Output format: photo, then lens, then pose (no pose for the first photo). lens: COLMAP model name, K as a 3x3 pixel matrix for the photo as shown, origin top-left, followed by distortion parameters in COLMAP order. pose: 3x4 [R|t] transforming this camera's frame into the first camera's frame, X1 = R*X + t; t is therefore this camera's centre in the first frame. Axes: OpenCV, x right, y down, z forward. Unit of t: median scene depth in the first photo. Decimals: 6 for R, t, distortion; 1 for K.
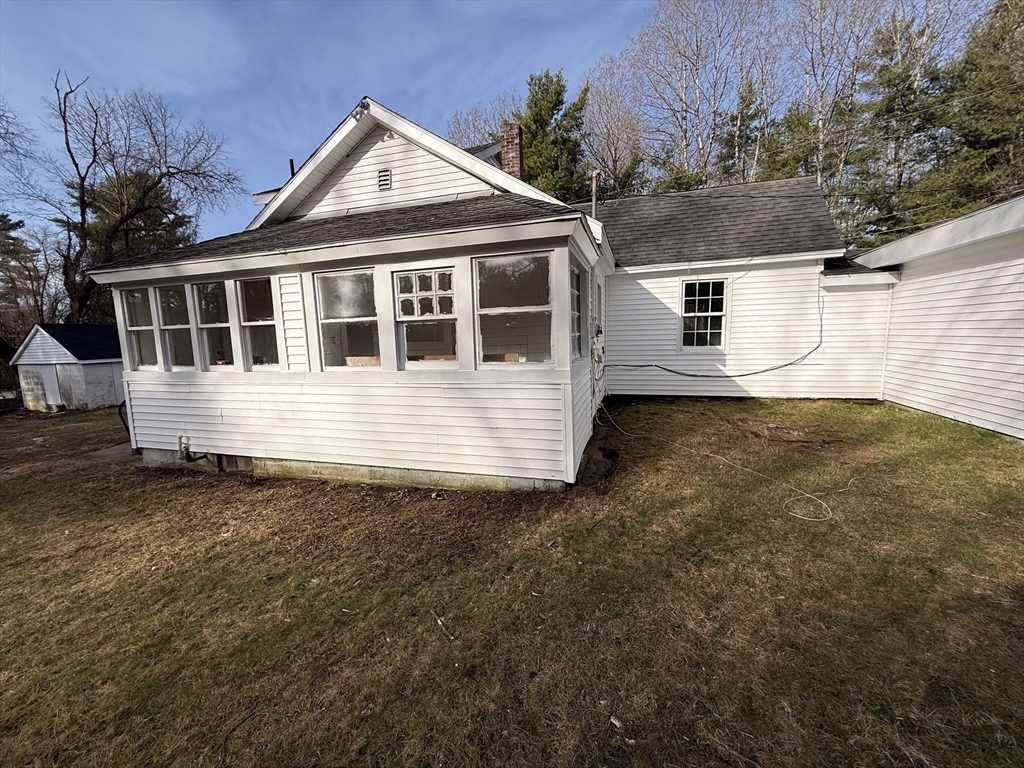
lens RADIAL K [[407.6, 0, 512.0], [0, 407.6, 384.0], [0, 0, 1]] dist [0.002420, 0.000389]
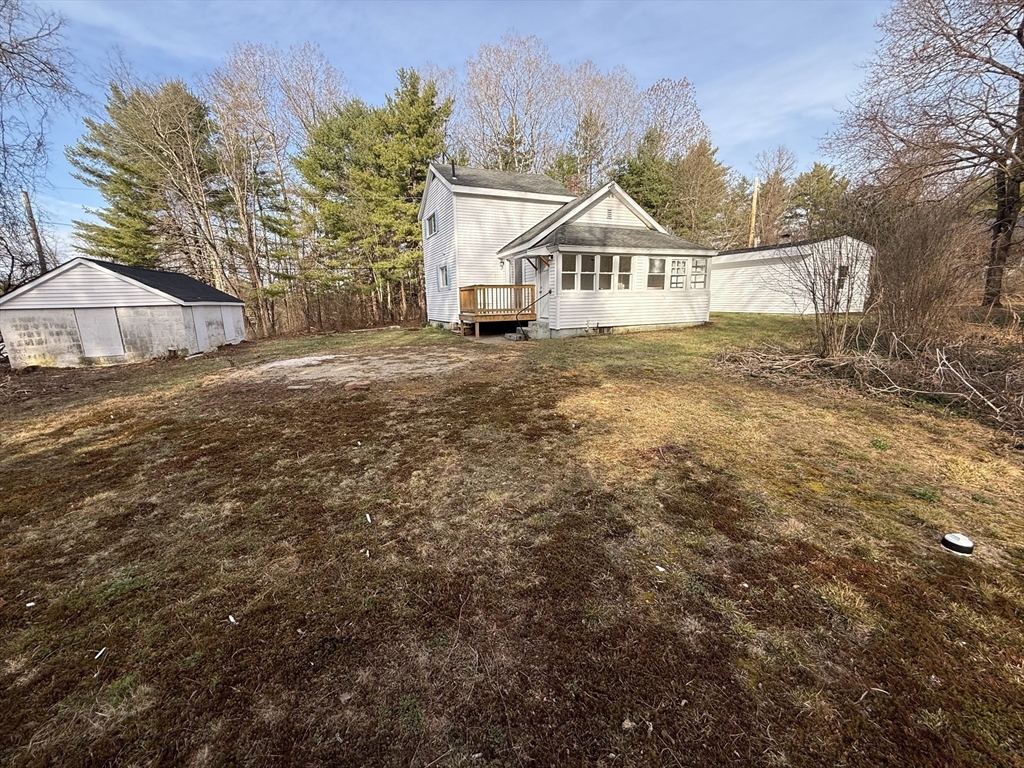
lens RADIAL K [[407.6, 0, 512.0], [0, 407.6, 384.0], [0, 0, 1]] dist [0.002420, 0.000389]
pose [[0.760249, -0.117165, 0.638978, -2.878151], [0.074589, 0.992840, 0.093304, 0.257024], [-0.645335, -0.023273, 0.763545, -0.552983]]
